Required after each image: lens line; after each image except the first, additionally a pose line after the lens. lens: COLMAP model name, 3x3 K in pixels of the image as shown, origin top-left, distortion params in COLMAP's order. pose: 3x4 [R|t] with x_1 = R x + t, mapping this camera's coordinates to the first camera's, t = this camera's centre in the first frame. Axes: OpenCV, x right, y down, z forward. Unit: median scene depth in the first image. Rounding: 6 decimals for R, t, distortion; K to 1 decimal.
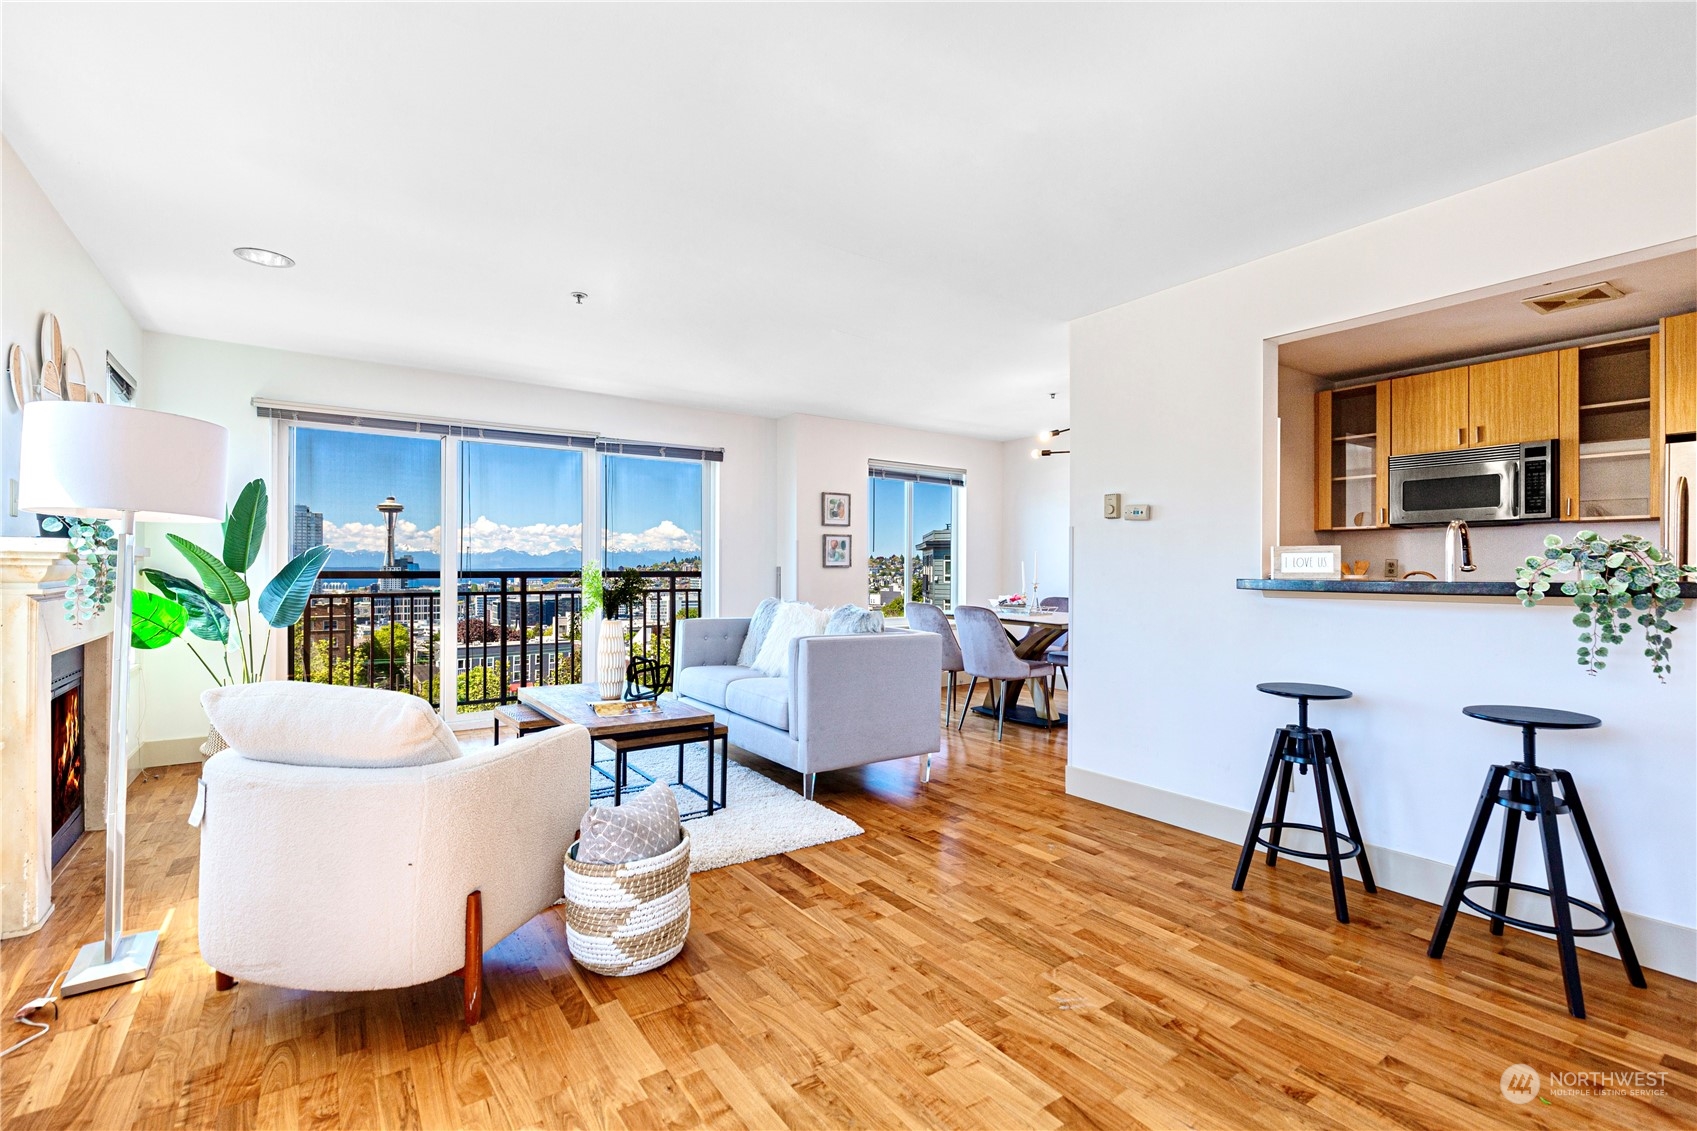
lens RADIAL K [[764.0, 0, 842.5], [0, 764.0, 567.7], [0, 0, 1]] dist [0.001584, 0.000080]
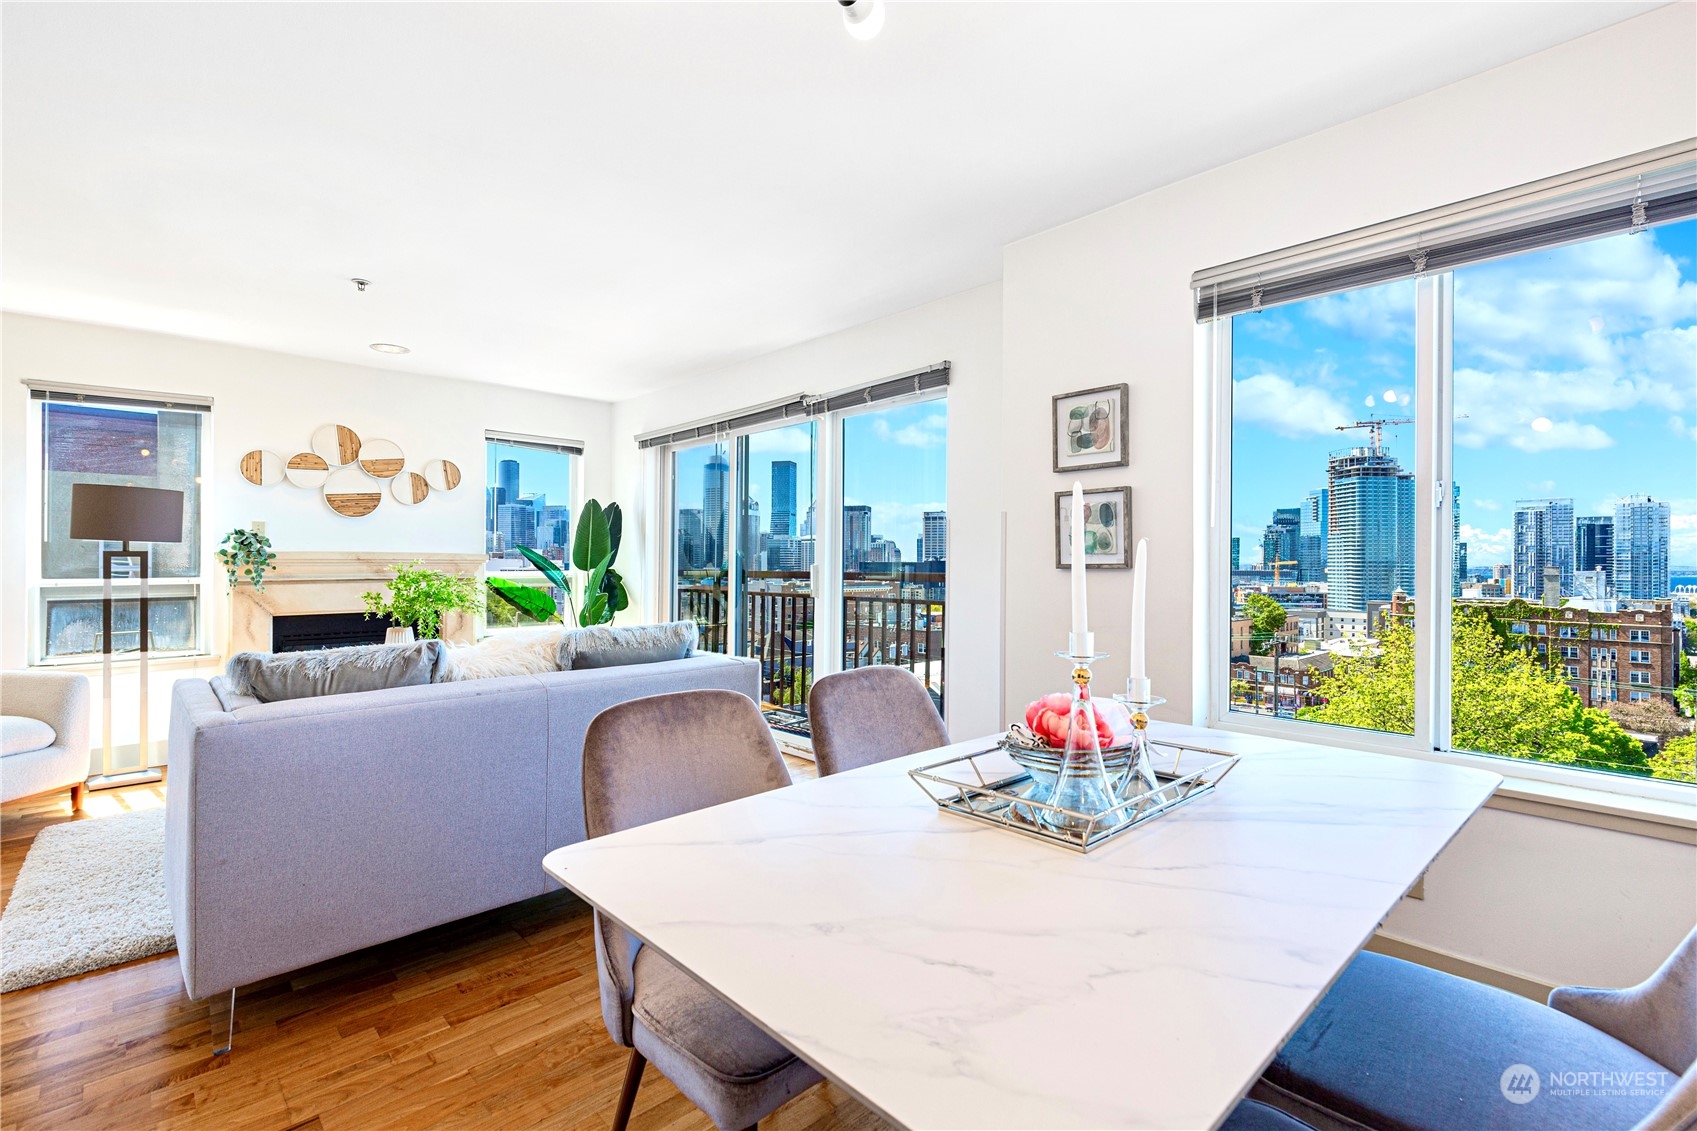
lens RADIAL K [[763.5, 0, 848.4], [0, 763.5, 556.8], [0, 0, 1]] dist [0.000147, -0.000626]
pose [[0.156372, -0.011828, -0.987627, 0.552082], [-0.001418, 0.999925, -0.012200, -0.002726], [0.987697, 0.003309, 0.156344, 1.166187]]
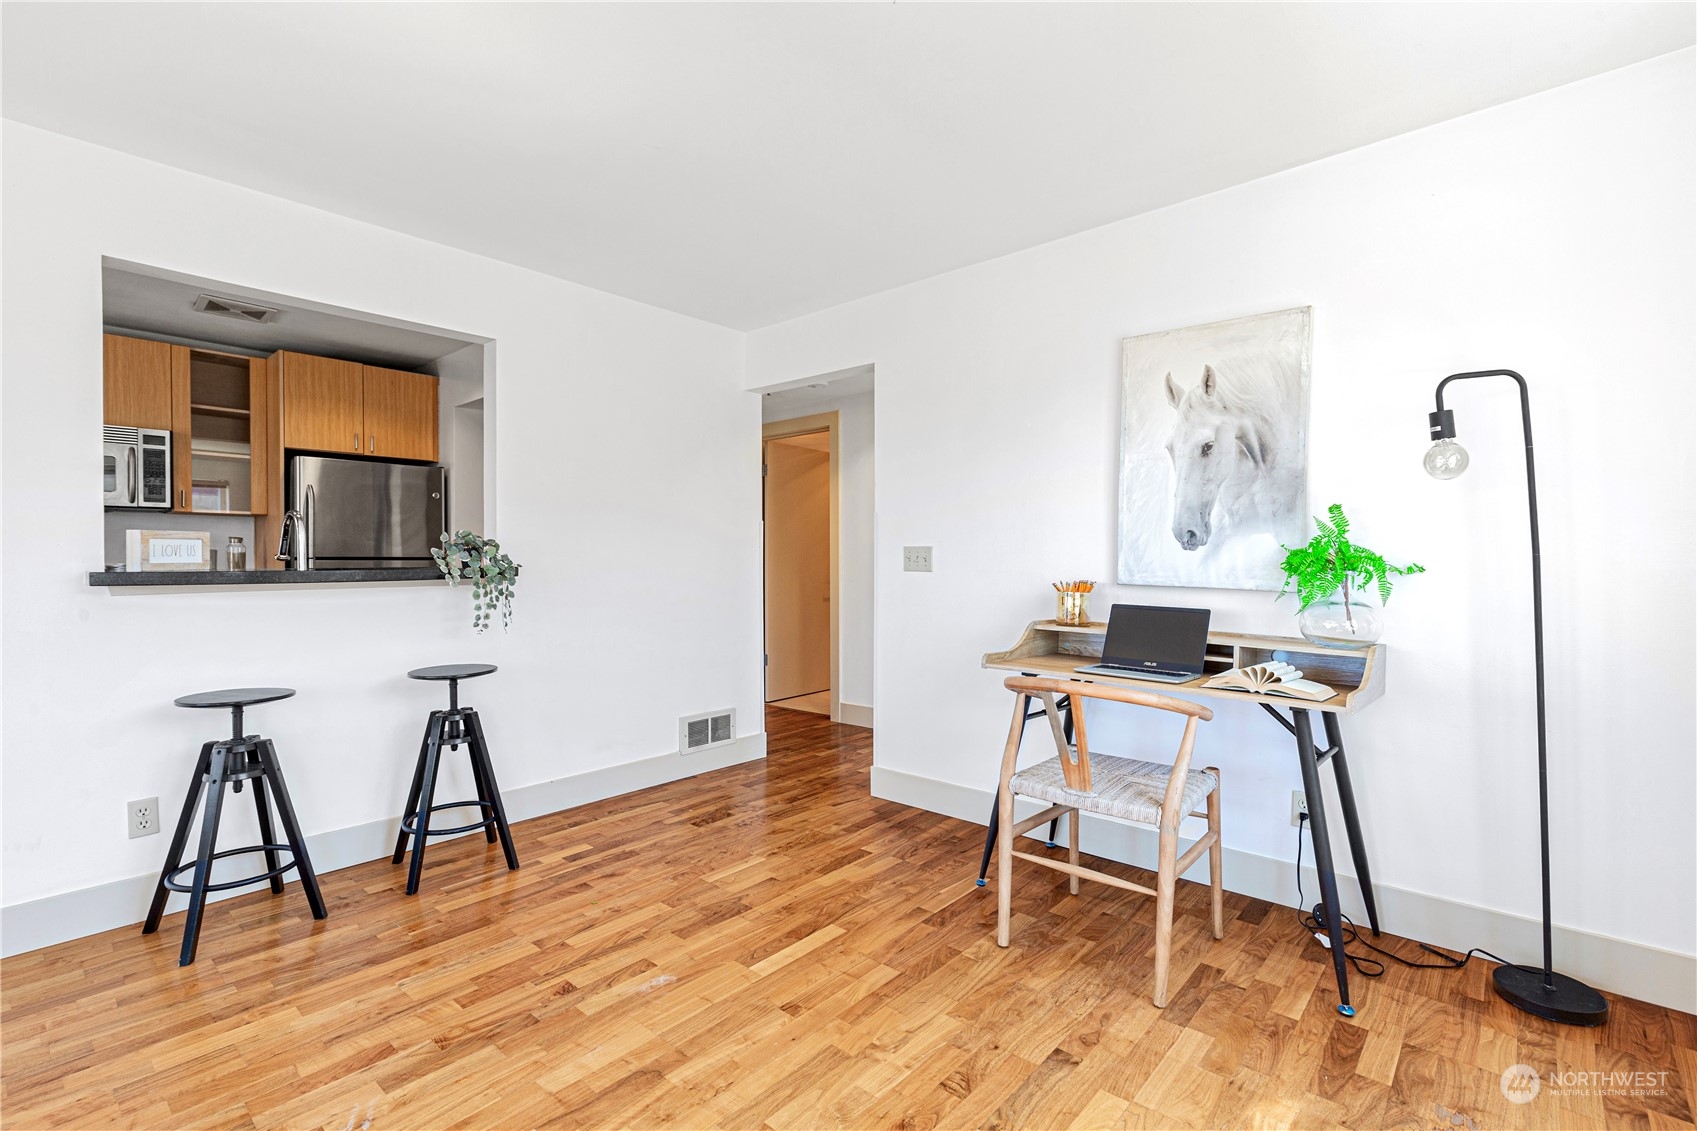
lens RADIAL K [[764.6, 0, 878.3], [0, 764.6, 566.1], [0, 0, 1]] dist [0.006943, -0.000192]
pose [[-0.258752, -0.011865, 0.965871, -0.255517], [0.001001, 0.999921, 0.012551, 0.000066], [-0.965943, 0.004215, -0.258720, 0.302645]]
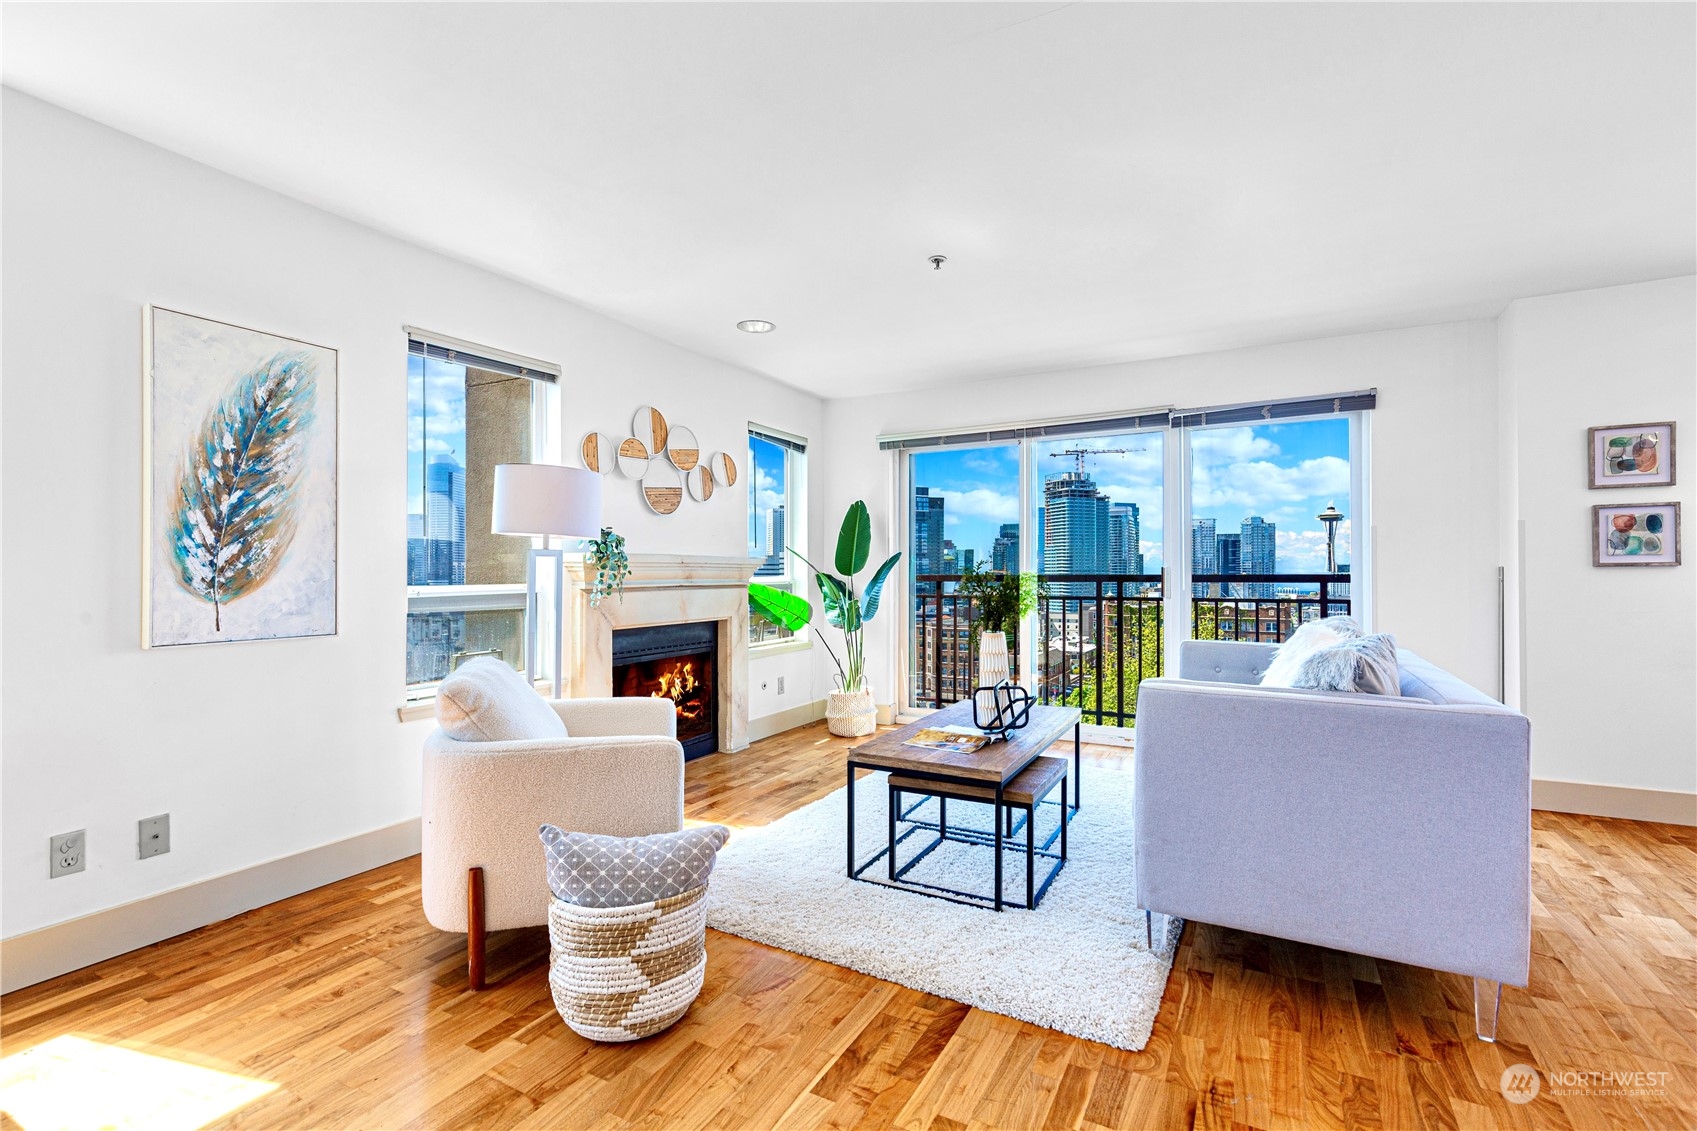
lens RADIAL K [[754.5, 0, 858.9], [0, 754.5, 568.3], [0, 0, 1]] dist [0.018124, -0.008623]
pose [[0.456248, -0.009786, -0.889799, 0.309843], [0.003753, 0.999952, -0.009073, 0.004855], [0.889845, 0.000800, 0.456263, 0.422500]]
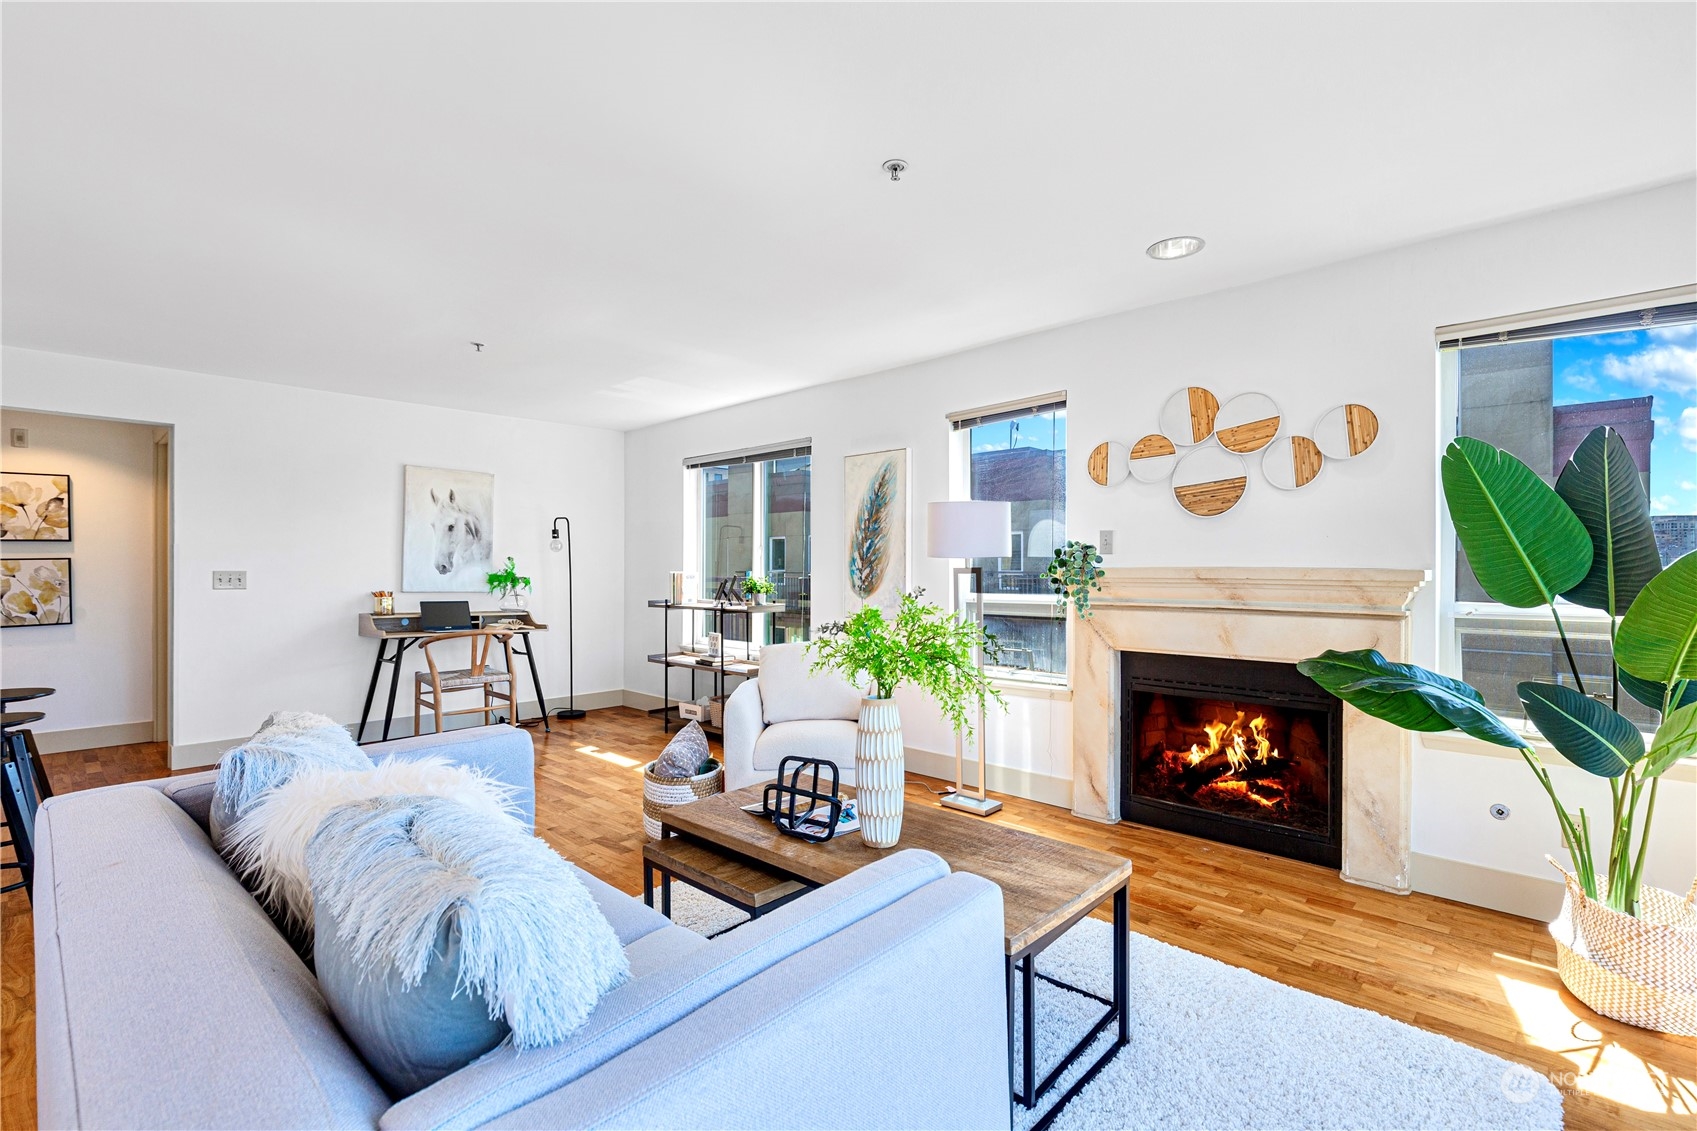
lens RADIAL K [[776.7, 0, 863.8], [0, 776.7, 568.0], [0, 0, 1]] dist [0.001469, -0.000027]
pose [[-0.977001, -0.005318, -0.213170, -0.146442], [-0.005614, 0.999984, 0.000783, -0.020023], [0.213163, 0.001962, -0.977015, 1.309217]]
